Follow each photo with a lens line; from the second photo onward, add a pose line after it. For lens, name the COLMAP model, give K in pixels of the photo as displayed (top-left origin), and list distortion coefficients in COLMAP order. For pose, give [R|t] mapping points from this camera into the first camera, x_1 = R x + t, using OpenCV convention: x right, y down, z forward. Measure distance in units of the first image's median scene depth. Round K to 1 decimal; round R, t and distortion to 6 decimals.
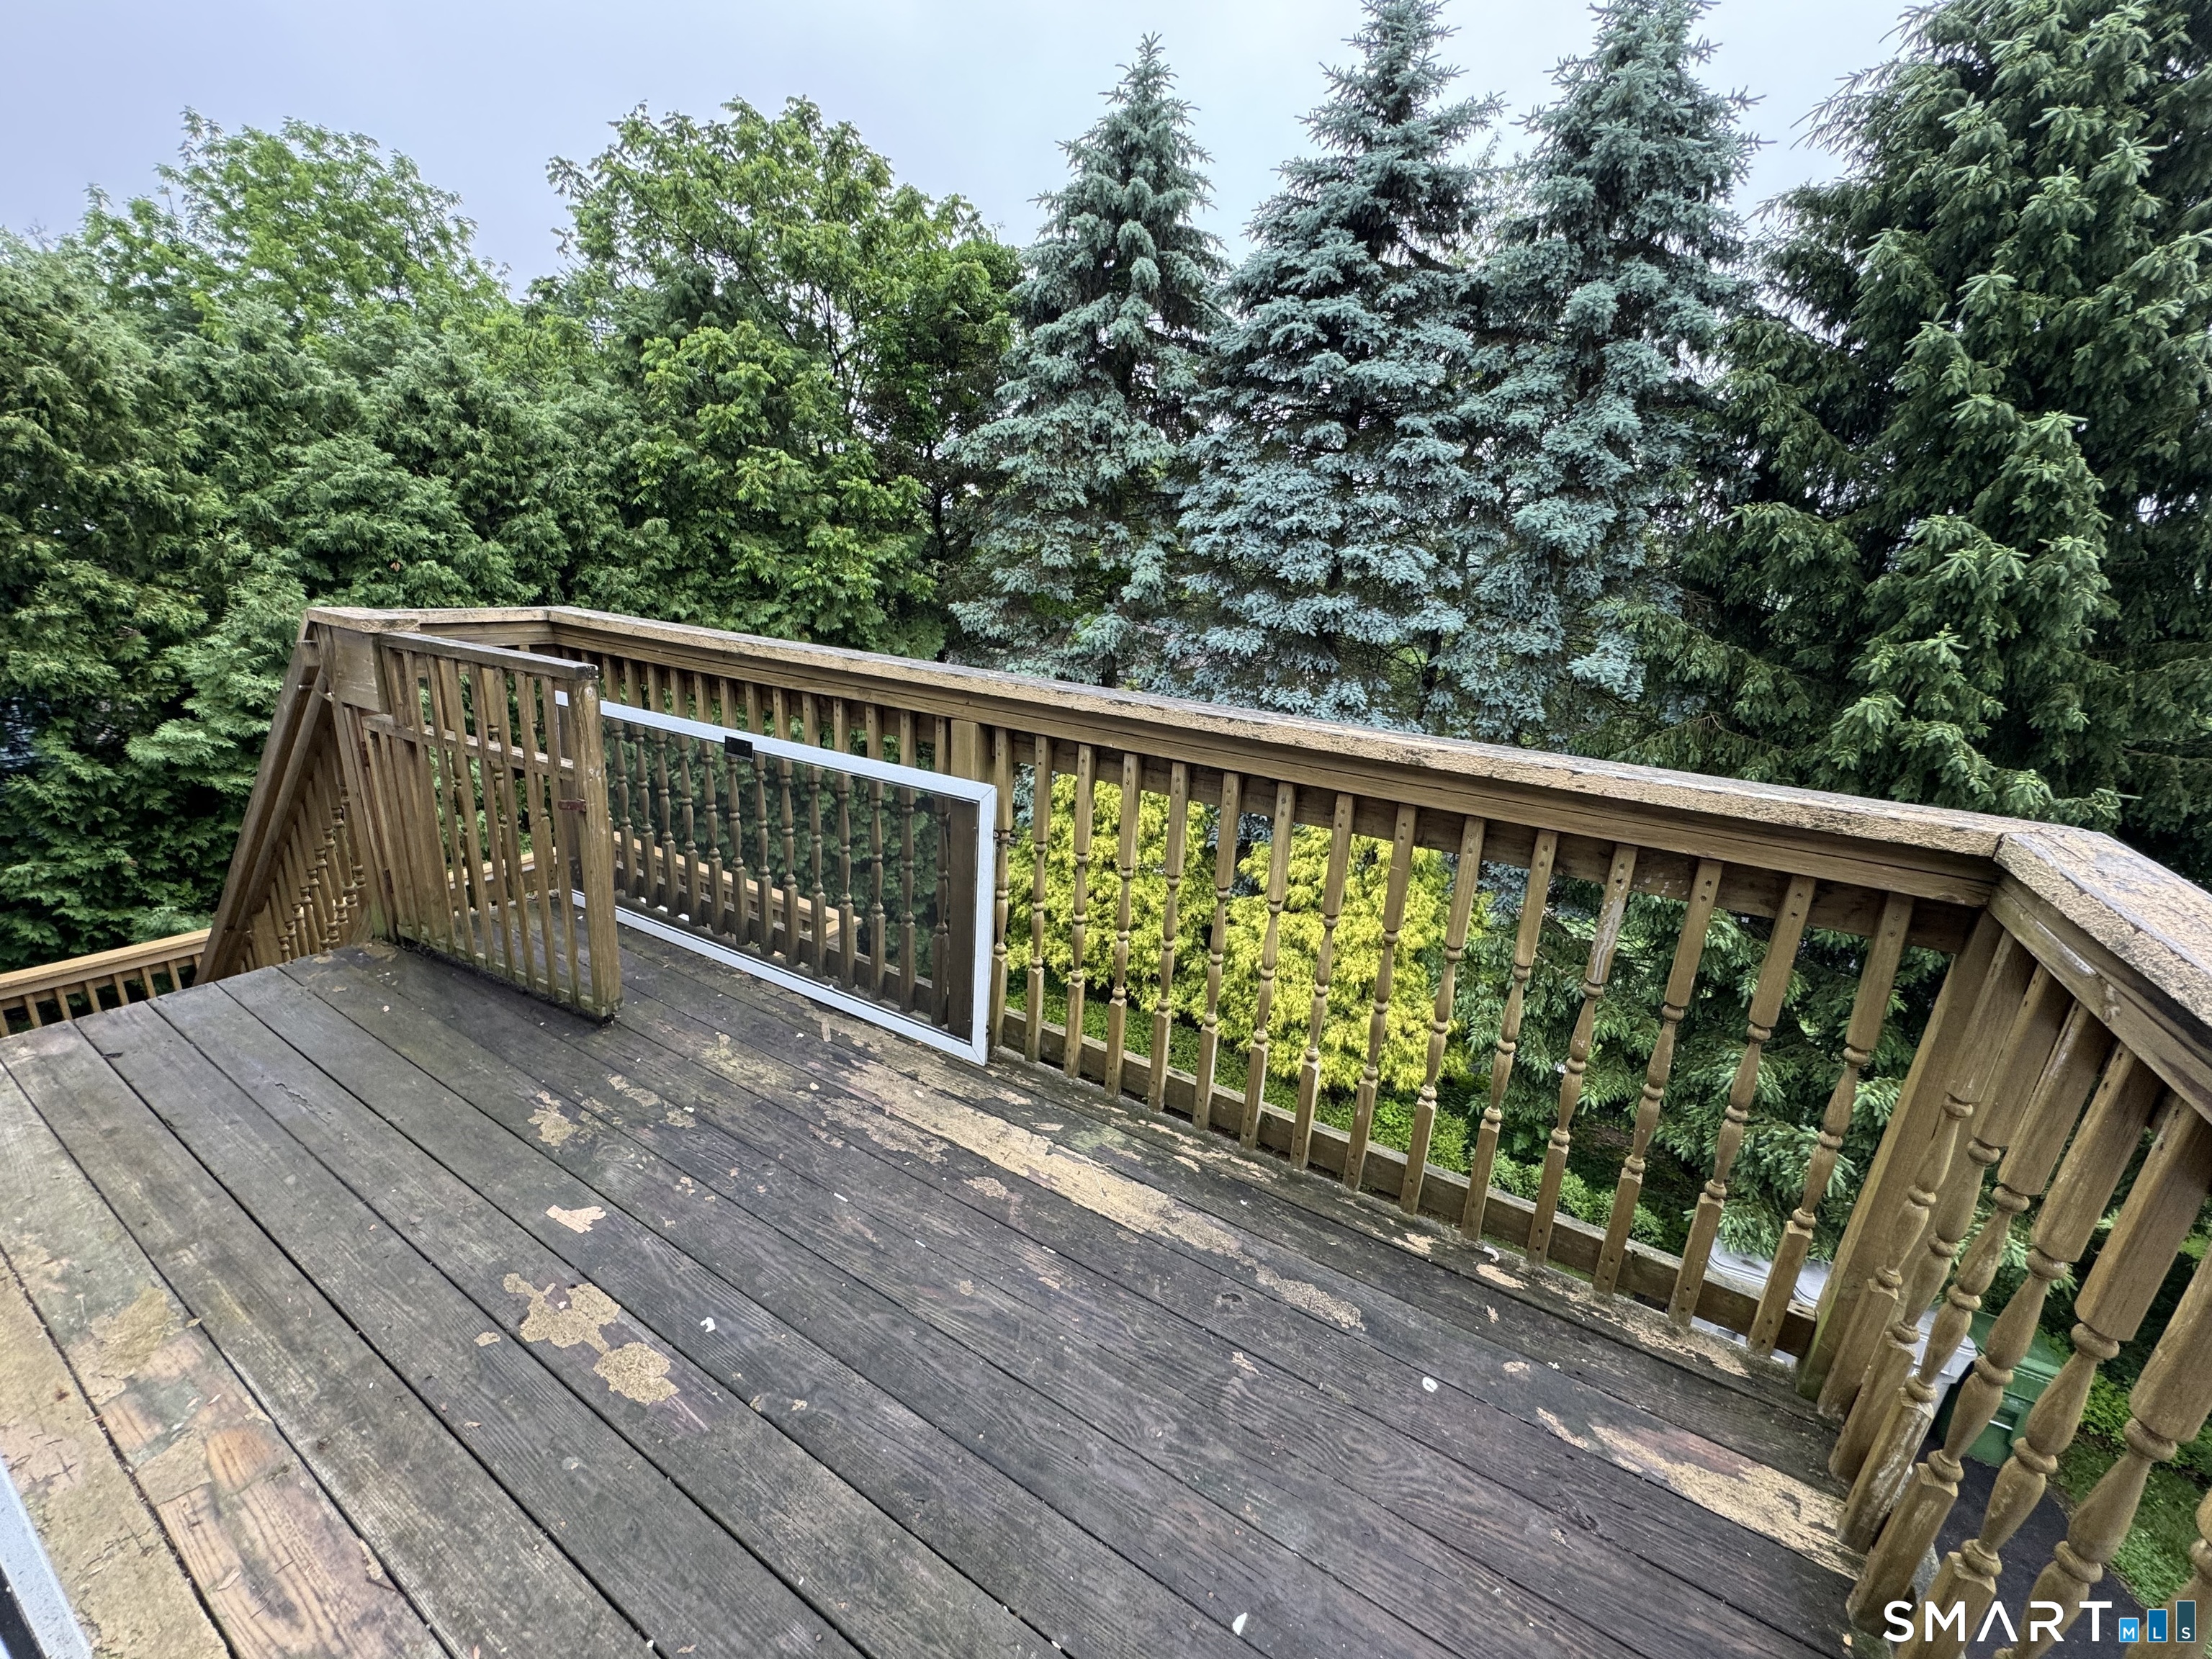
lens RADIAL K [[883.0, 0, 1106.0], [0, 883.0, 829.5], [0, 0, 1]] dist [-0.001527, 0.000085]
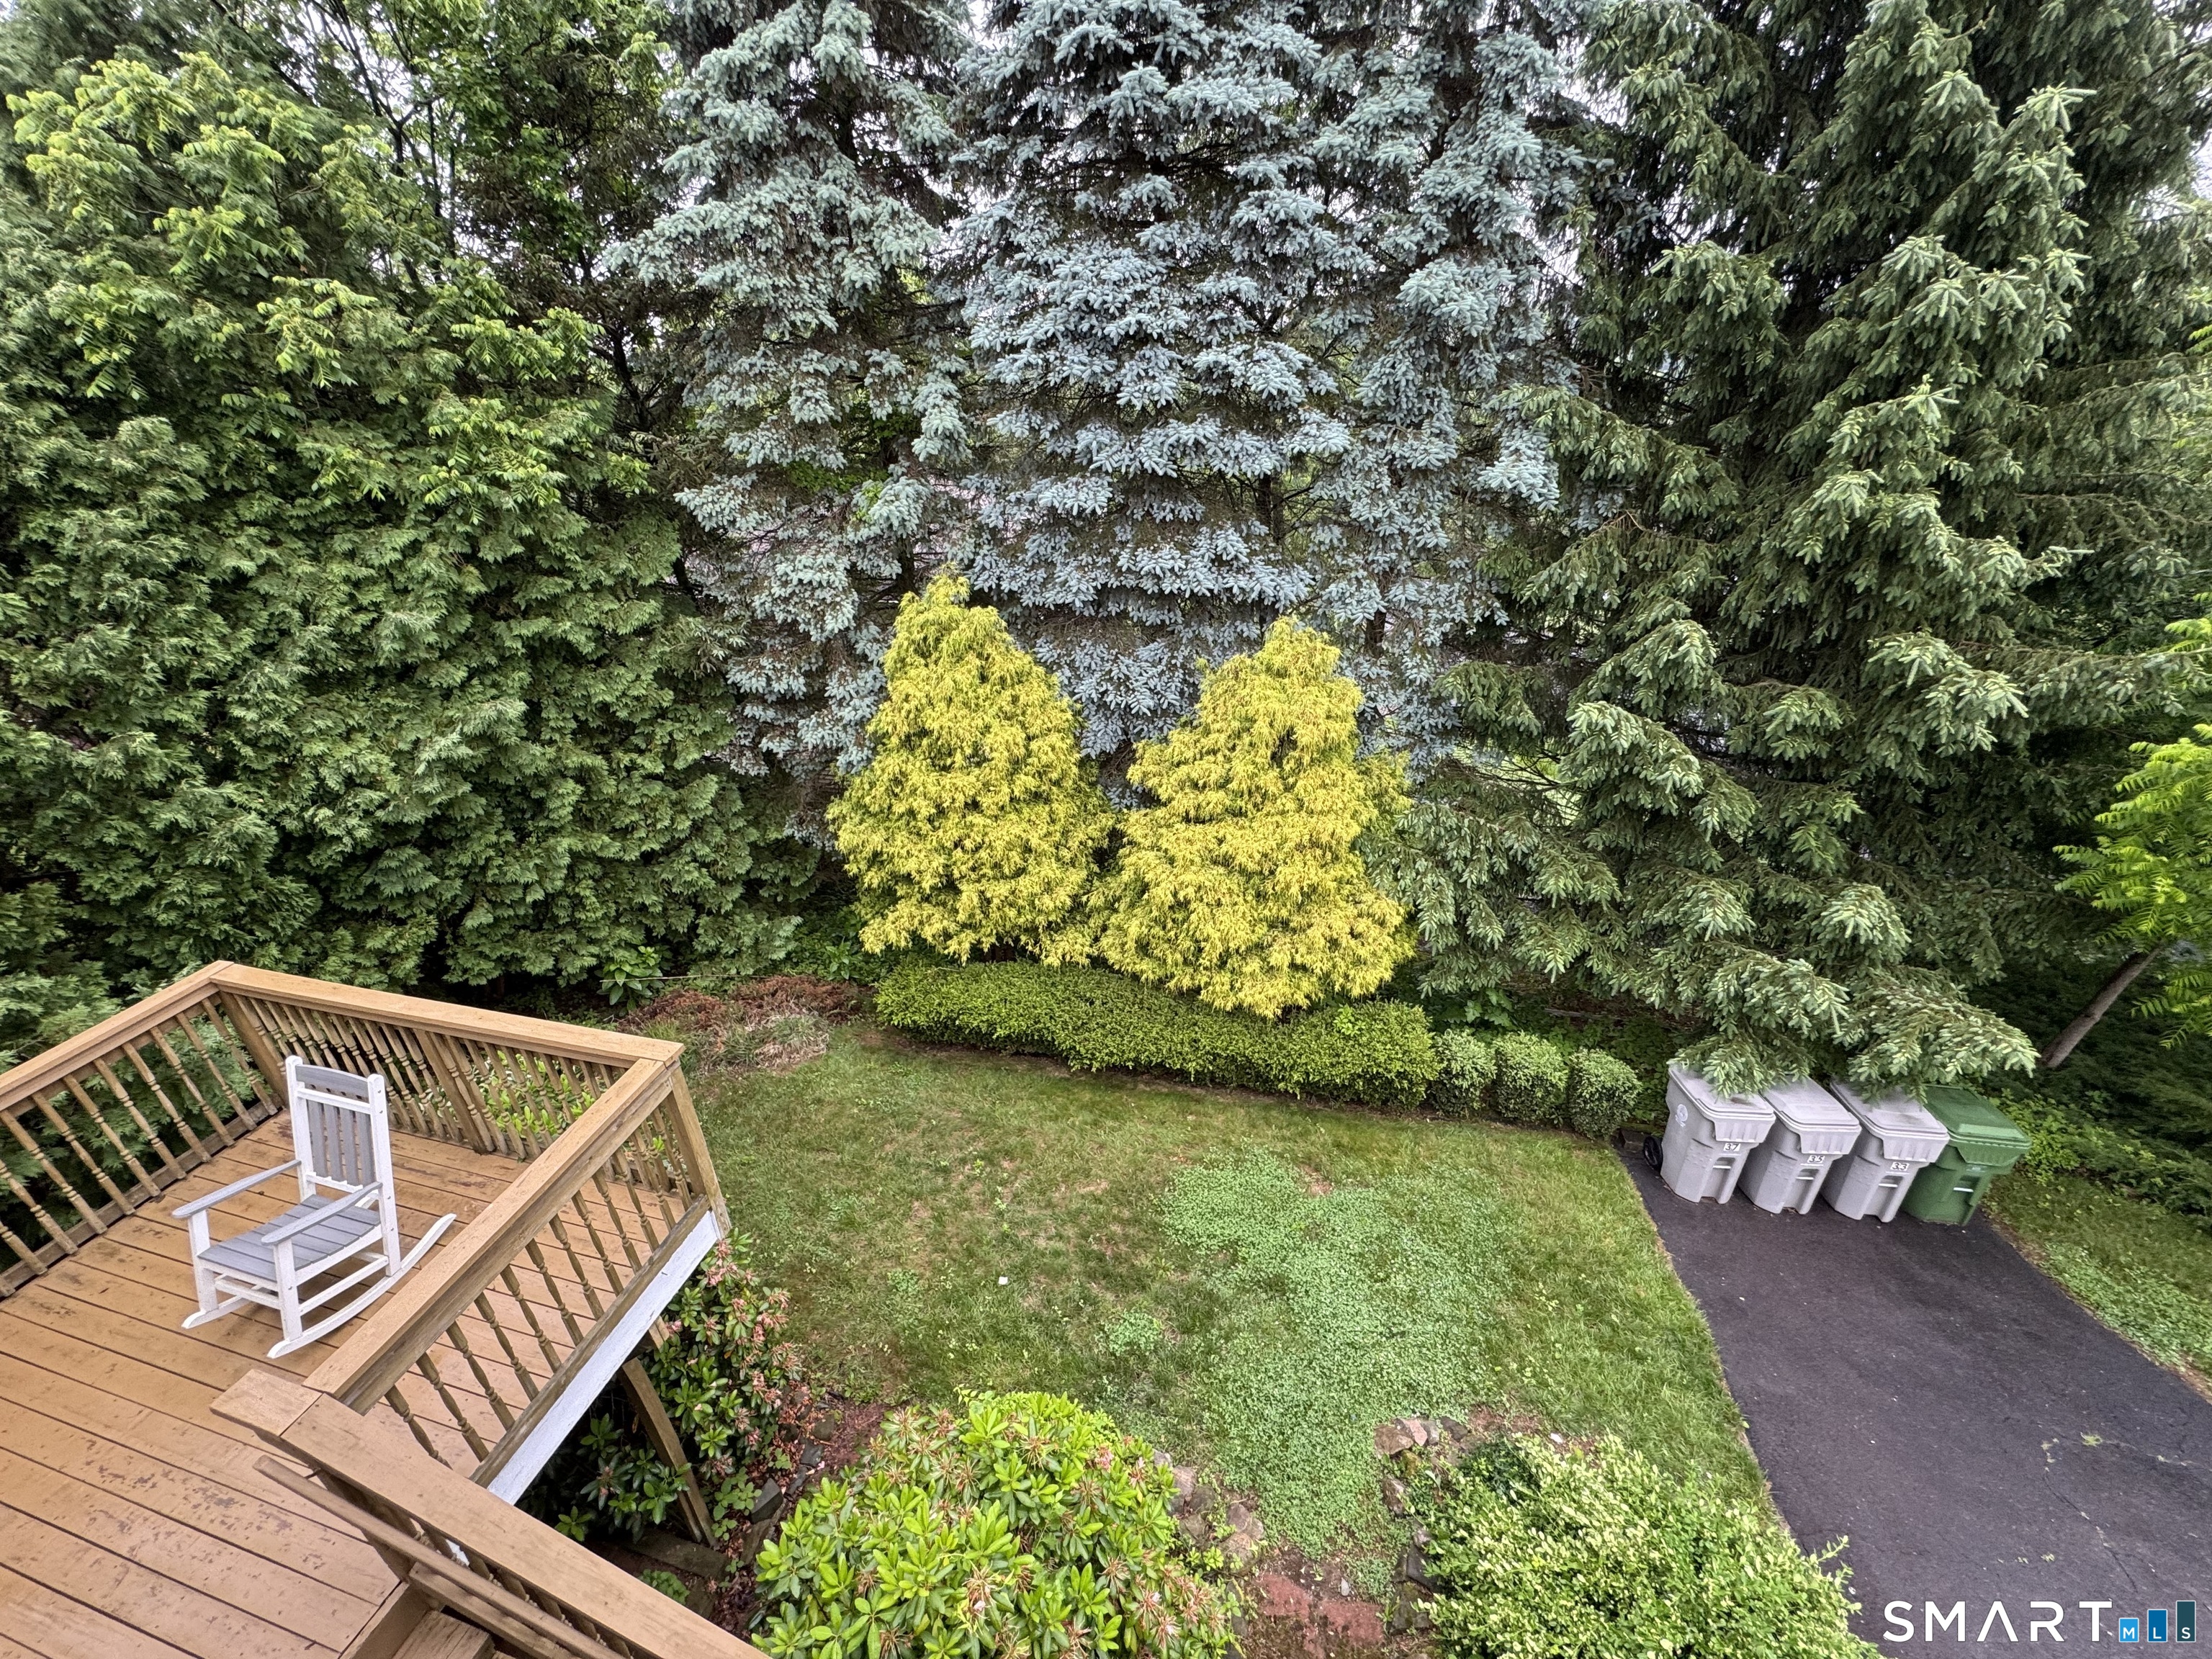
lens RADIAL K [[883.0, 0, 1106.0], [0, 883.0, 829.5], [0, 0, 1]] dist [-0.001527, 0.000085]
pose [[0.956772, -0.210446, 0.200748, -0.046466], [0.173374, 0.966884, 0.187287, -0.069078], [-0.233514, -0.144386, 0.961574, 0.198120]]
